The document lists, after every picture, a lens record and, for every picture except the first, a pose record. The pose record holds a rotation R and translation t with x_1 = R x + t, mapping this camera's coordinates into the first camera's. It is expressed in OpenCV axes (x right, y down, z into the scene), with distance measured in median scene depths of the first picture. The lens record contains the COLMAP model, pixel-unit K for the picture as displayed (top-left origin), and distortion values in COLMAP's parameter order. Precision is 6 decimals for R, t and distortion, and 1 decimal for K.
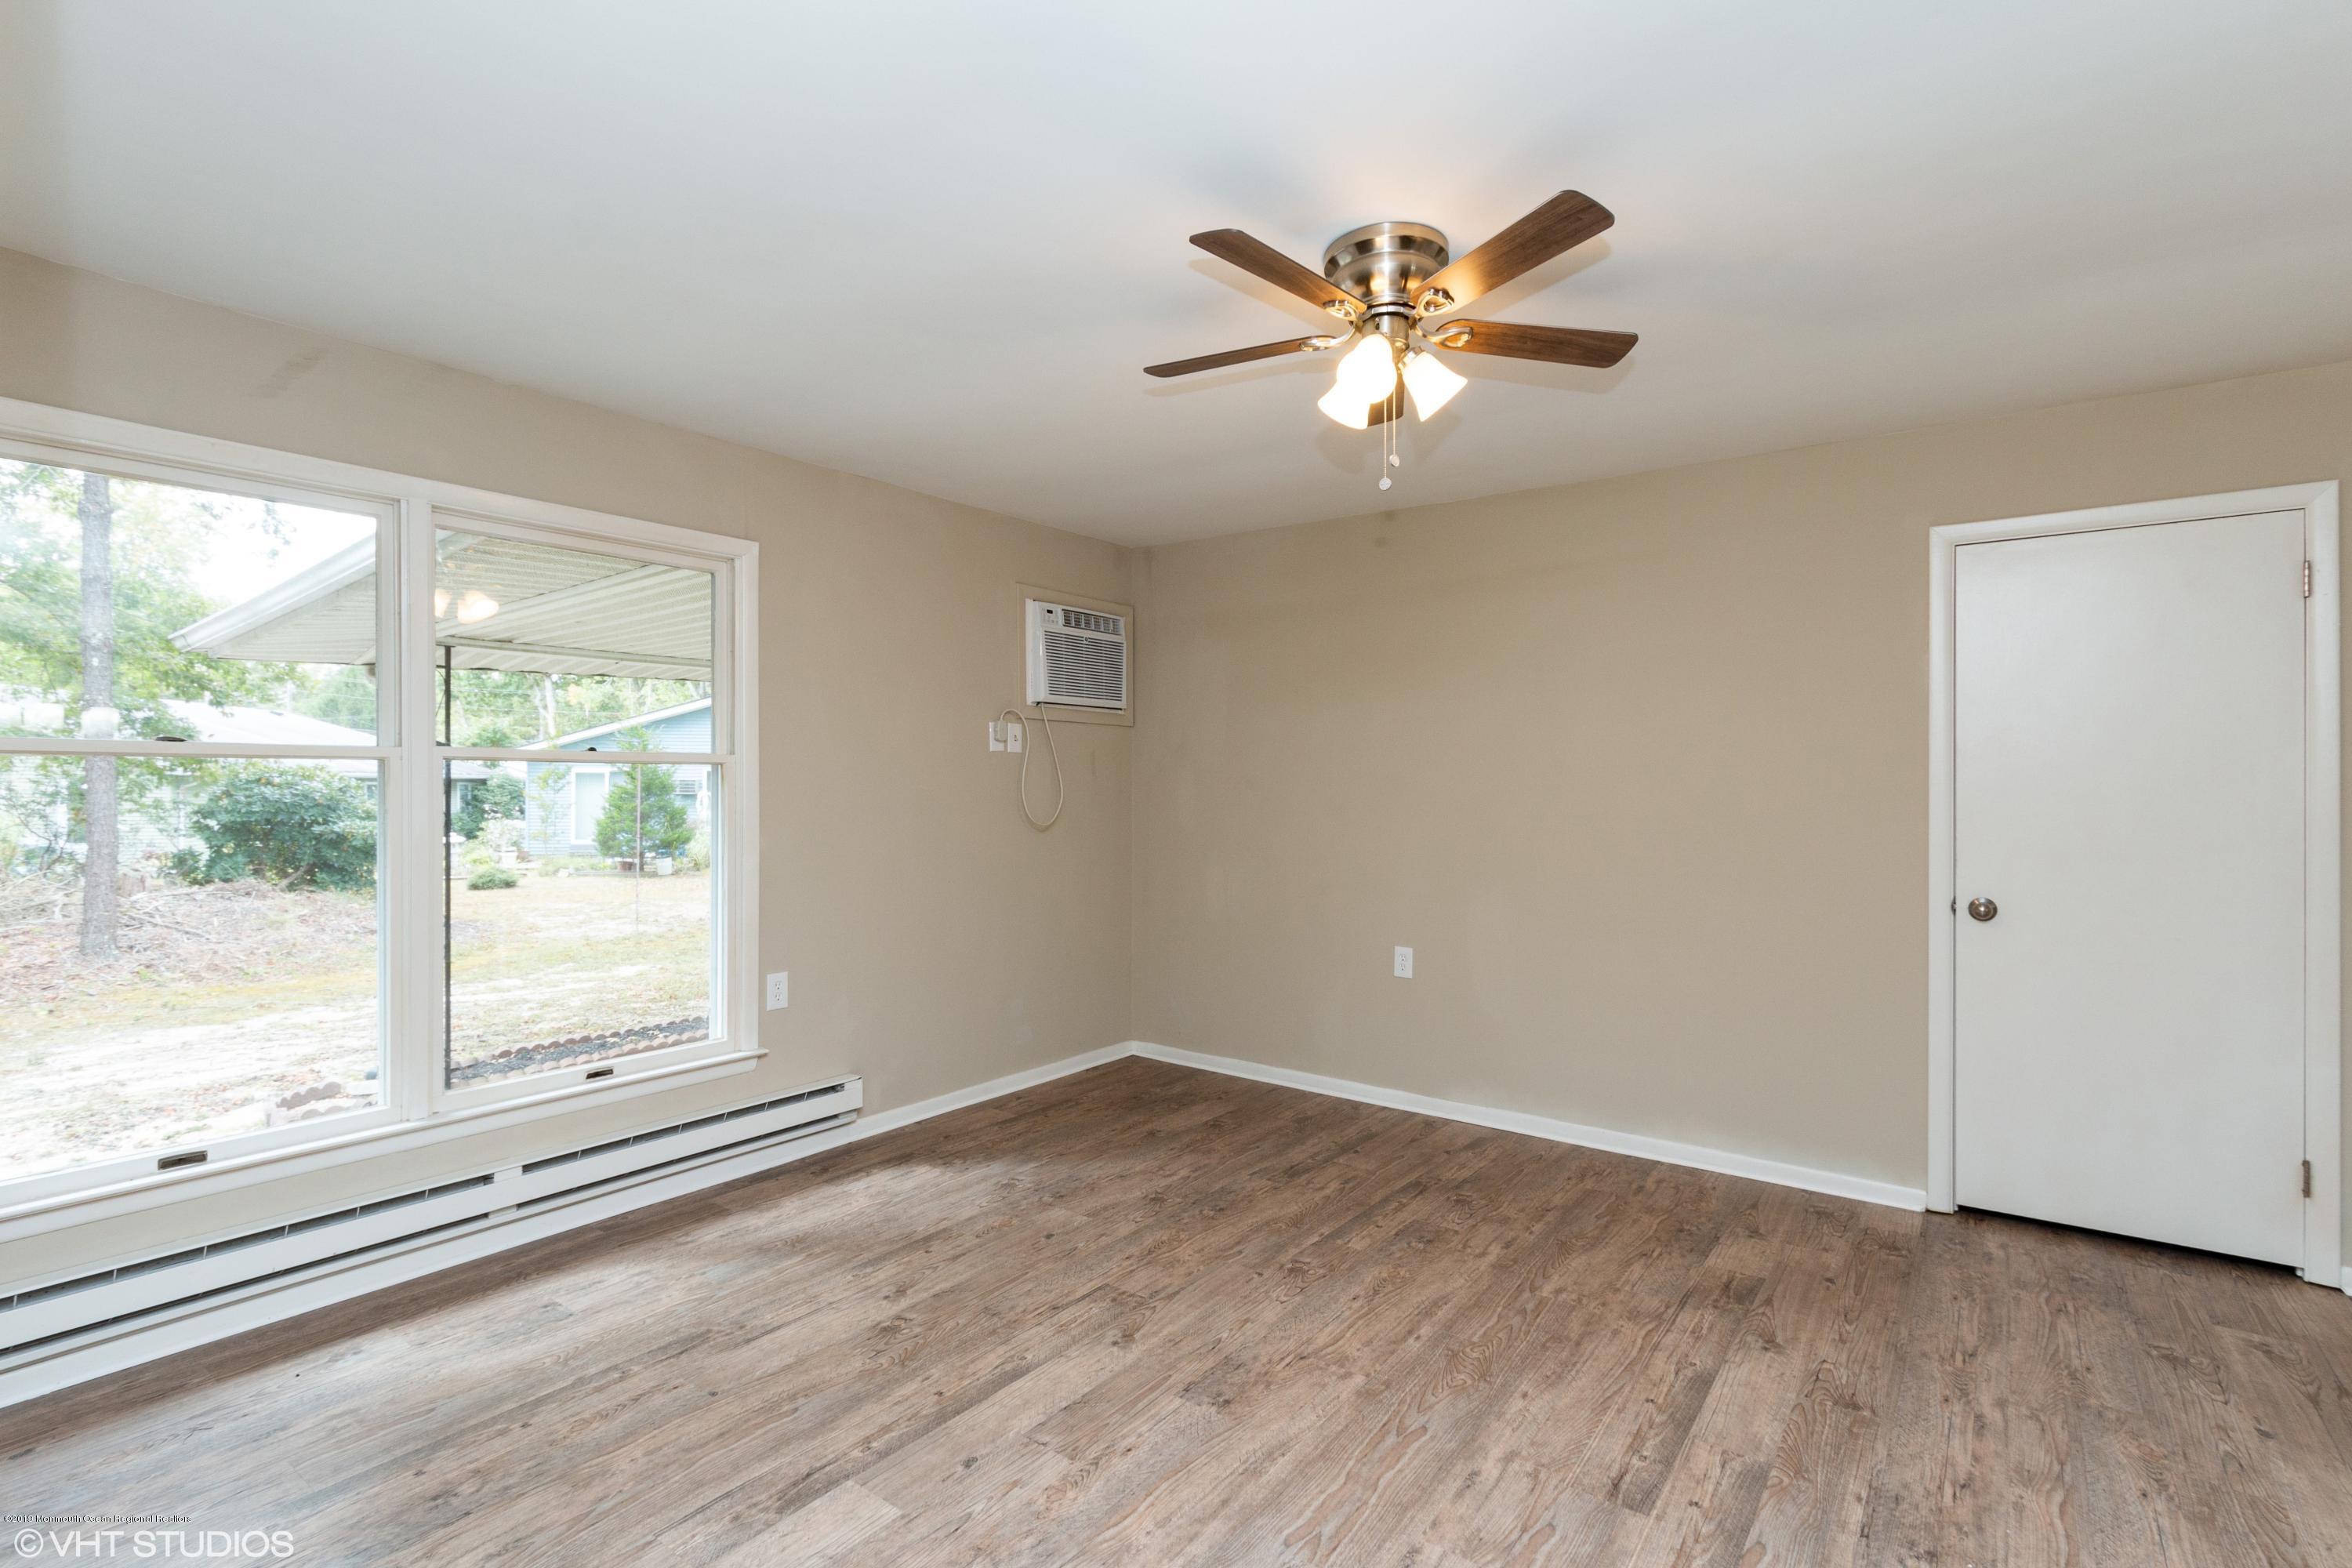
lens RADIAL K [[1106.7, 0, 1172.4], [0, 1106.7, 779.1], [0, 0, 1]] dist [0.002060, -0.000879]
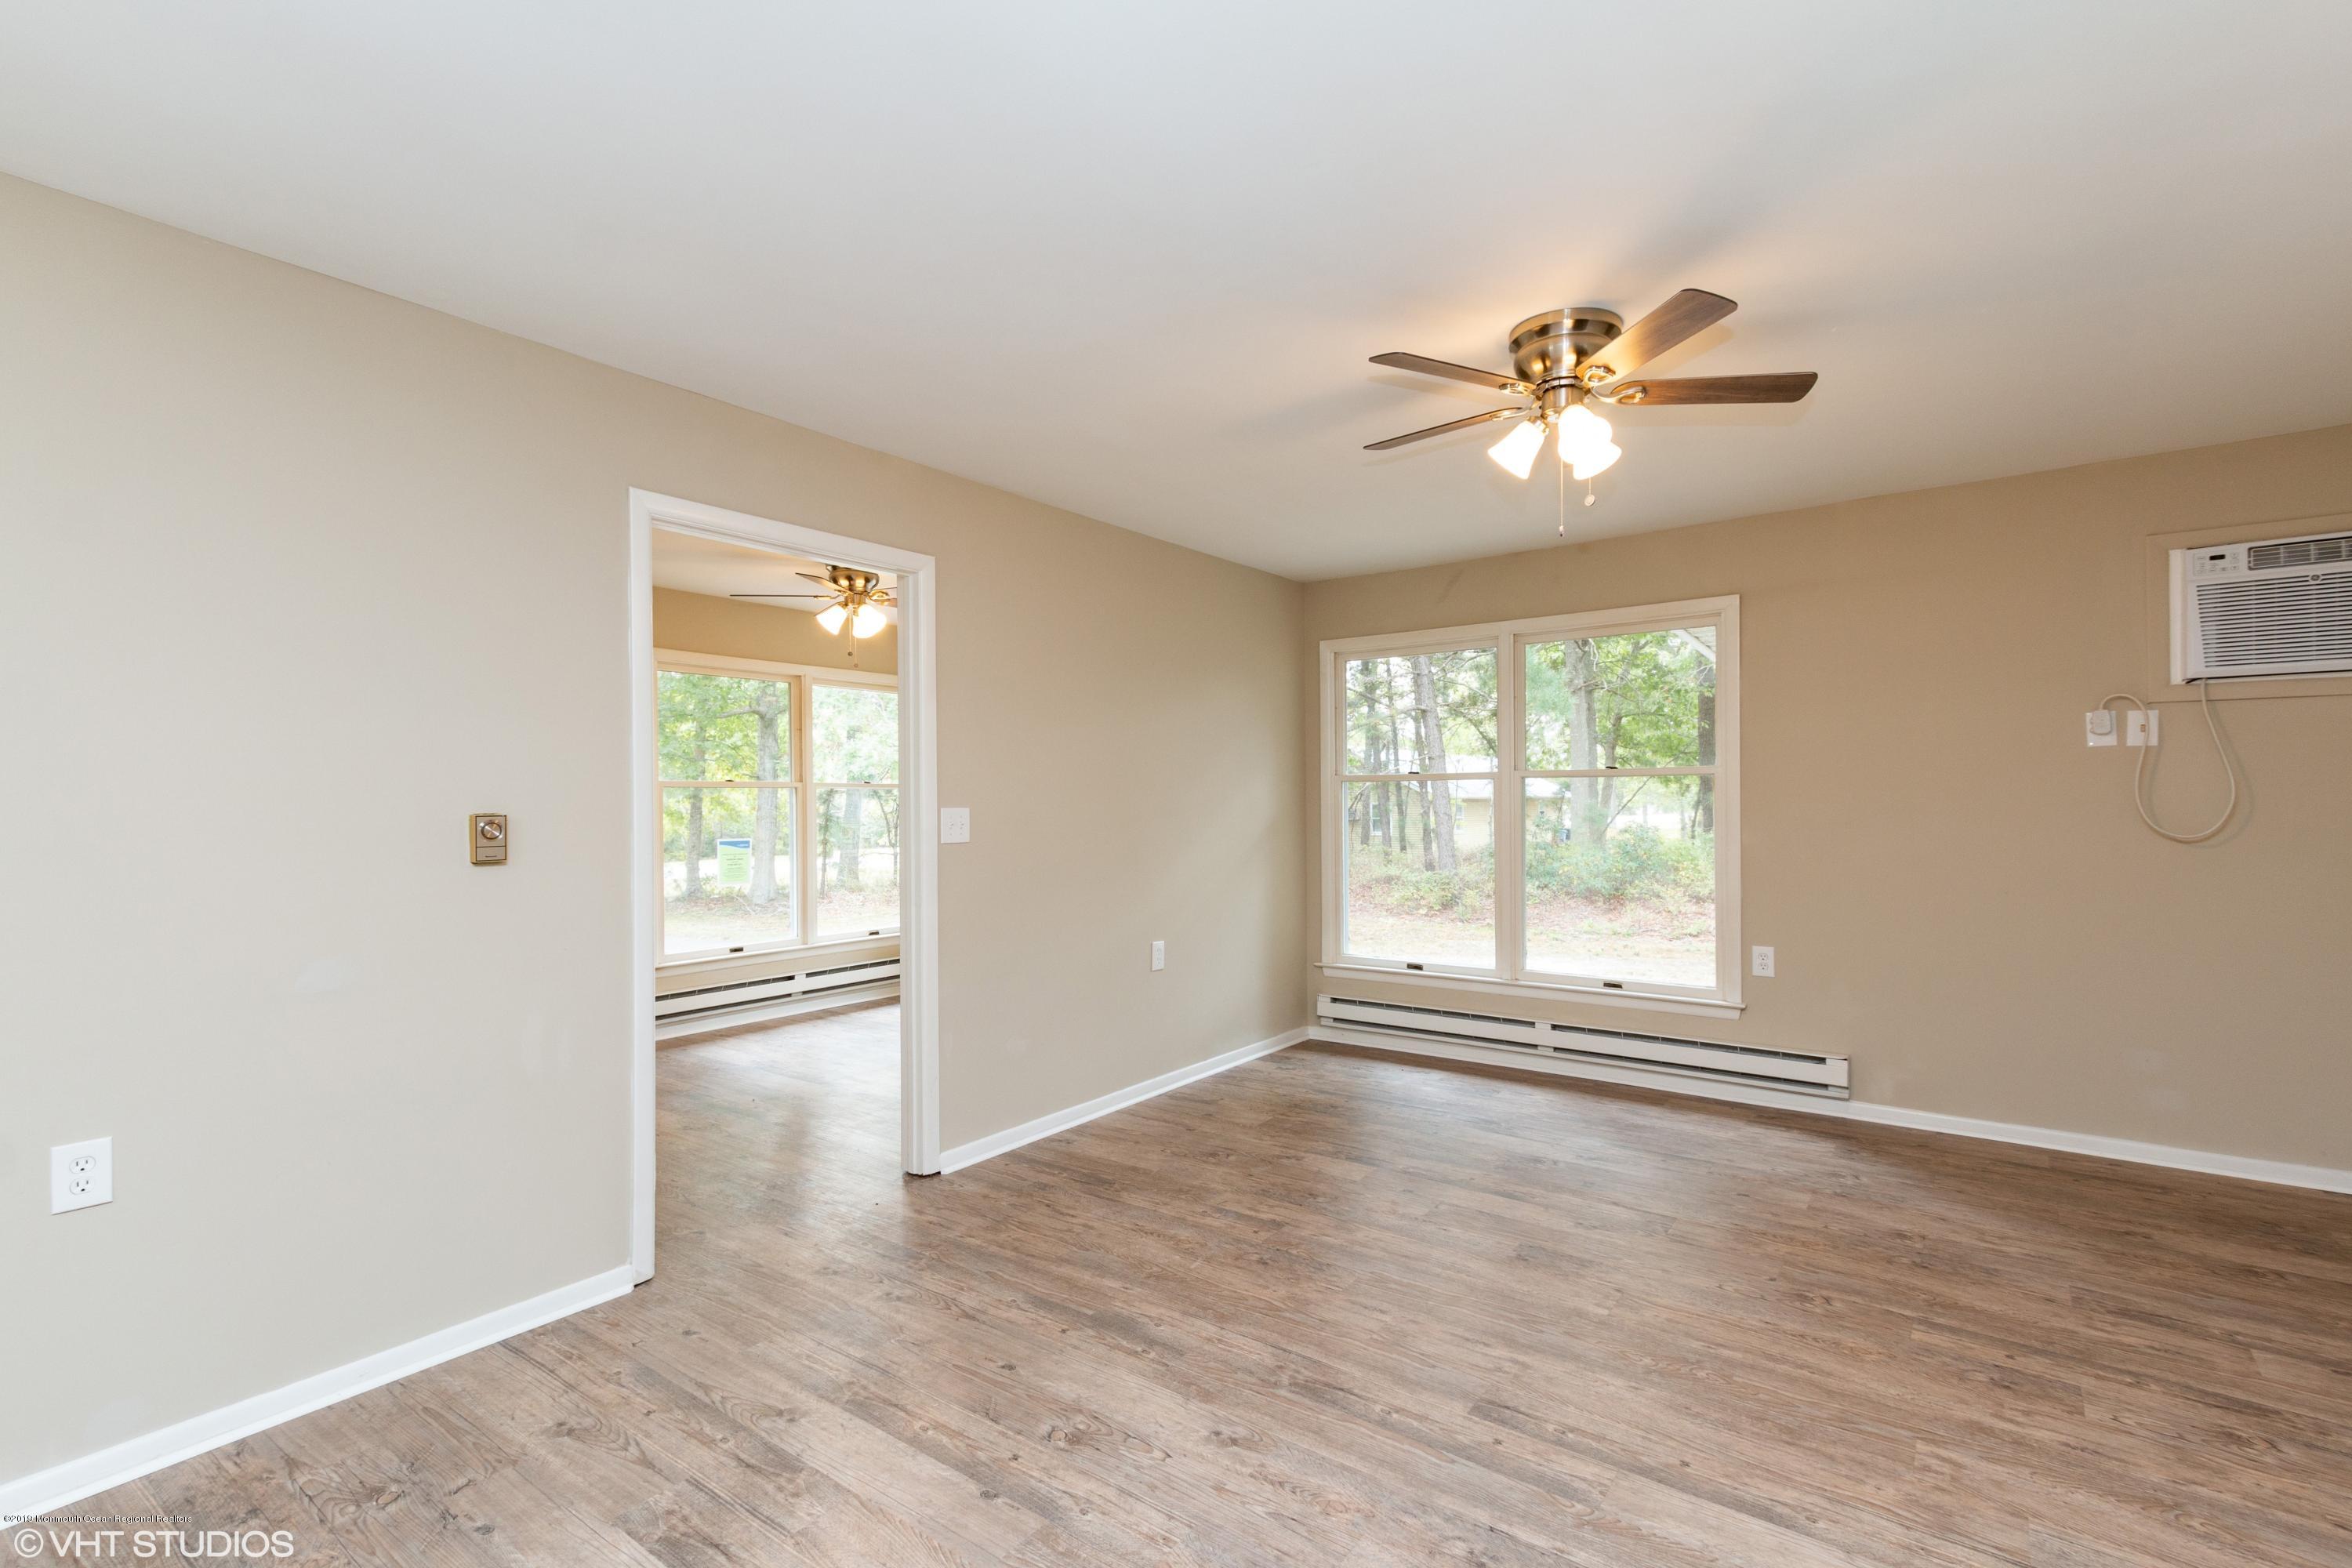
lens RADIAL K [[1068.7, 0, 1175.9], [0, 1068.7, 803.8], [0, 0, 1]] dist [0.035460, -0.010210]
pose [[0.002902, 0.005231, -0.999982, 0.996199], [0.012394, 0.999909, 0.005267, 0.007662], [0.999919, -0.012409, 0.002837, 0.443227]]
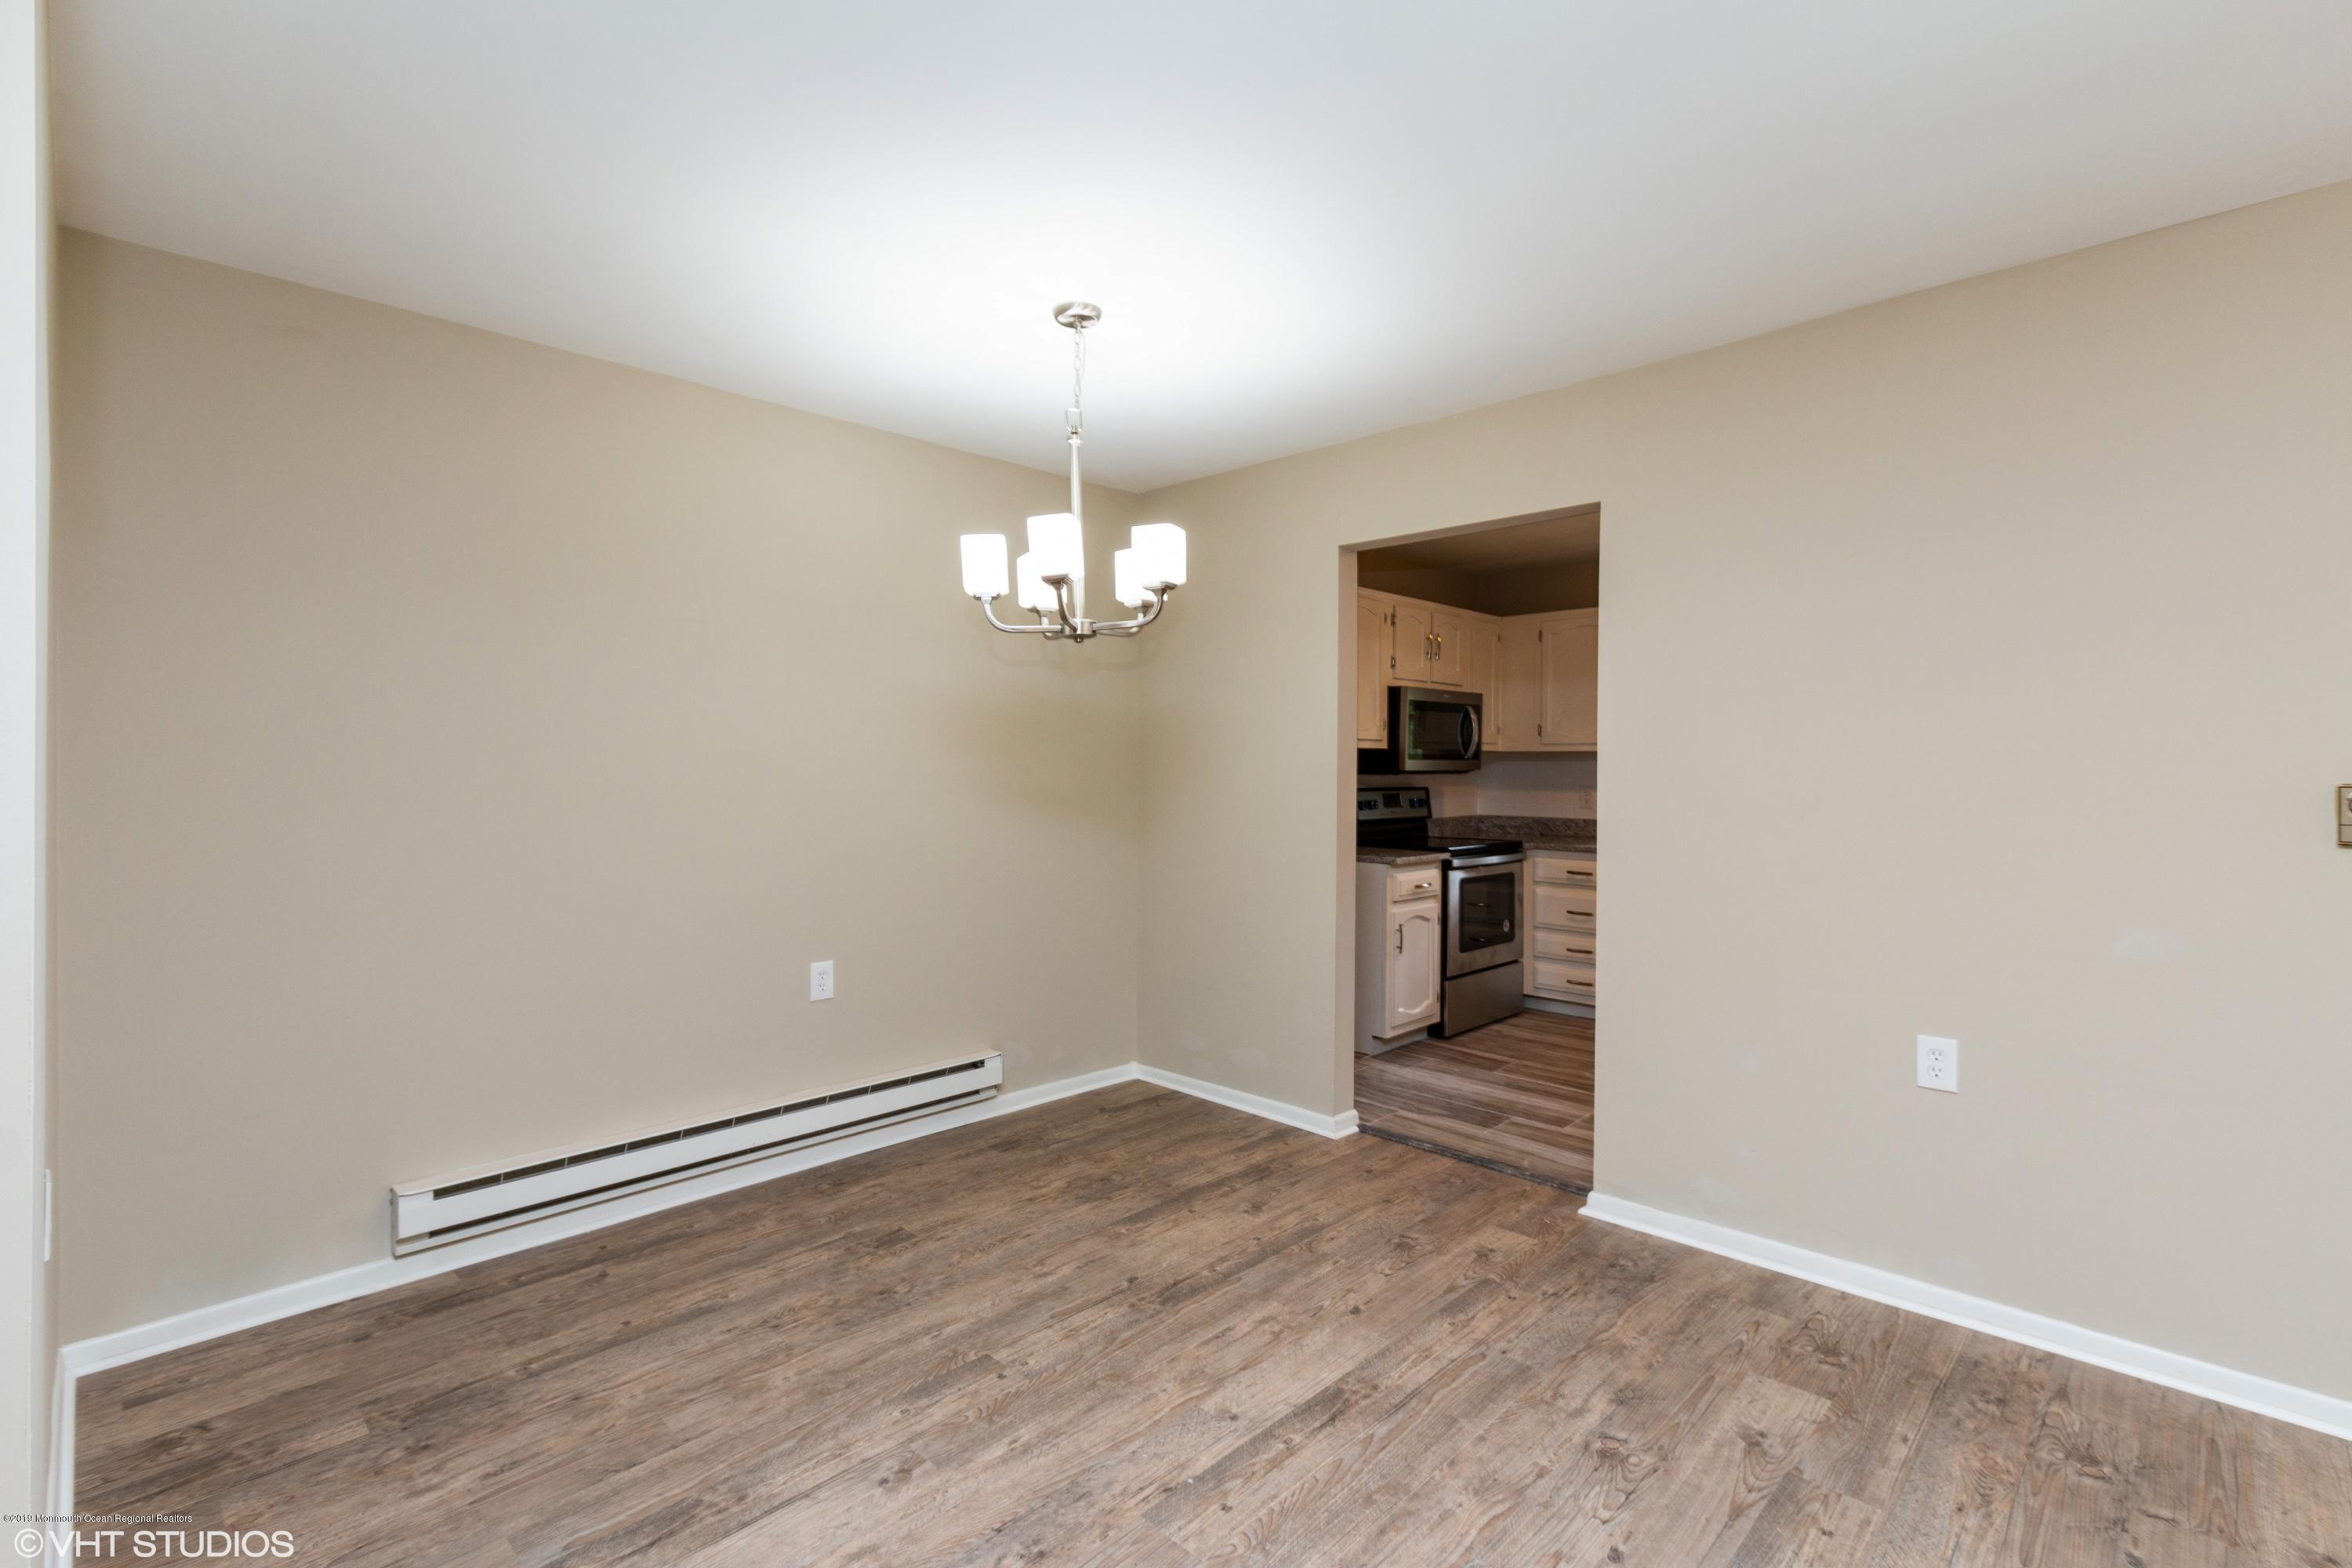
lens RADIAL K [[1072.3, 0, 1171.3], [0, 1072.3, 781.5], [0, 0, 1]] dist [0.003585, -0.000437]
pose [[-0.990888, -0.002331, 0.134667, 0.799892], [-0.001682, 0.999986, 0.004934, 0.009526], [-0.134677, 0.004663, -0.990879, 0.670069]]
